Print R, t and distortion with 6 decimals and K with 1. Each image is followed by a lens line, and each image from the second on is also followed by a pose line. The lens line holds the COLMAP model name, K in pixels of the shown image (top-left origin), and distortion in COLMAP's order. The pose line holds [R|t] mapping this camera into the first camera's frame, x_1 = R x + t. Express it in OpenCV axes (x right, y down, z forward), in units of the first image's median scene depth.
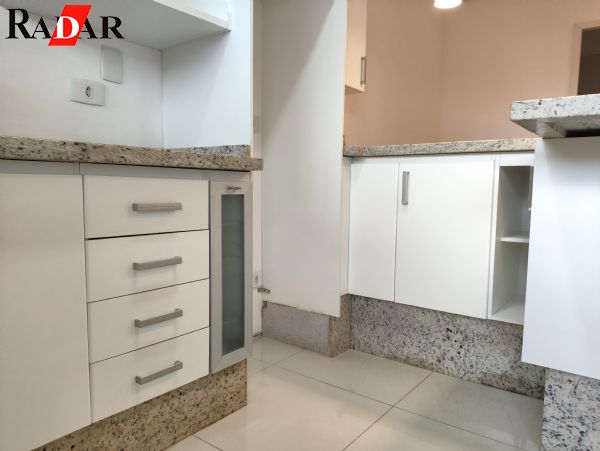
lens RADIAL K [[433.6, 0, 297.9], [0, 433.6, 224.7], [0, 0, 1]] dist [0.113469, -0.164452]
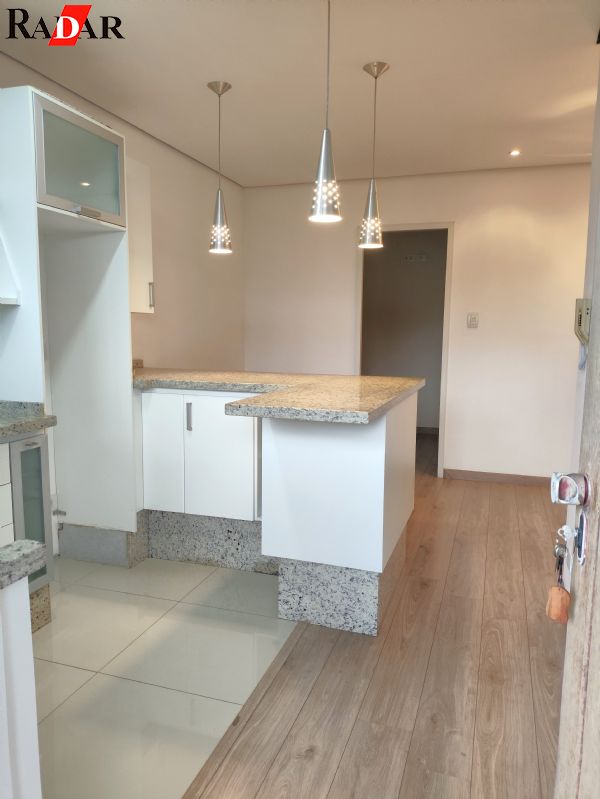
lens RADIAL K [[575.7, 0, 300.0], [0, 575.7, 399.5], [0, 0, 1]] dist [0.054178, -0.004366]
pose [[0.943695, -0.045601, 0.327659, 0.021673], [0.032741, 0.998466, 0.044660, -0.180438], [-0.329193, -0.031418, 0.943740, -0.529821]]
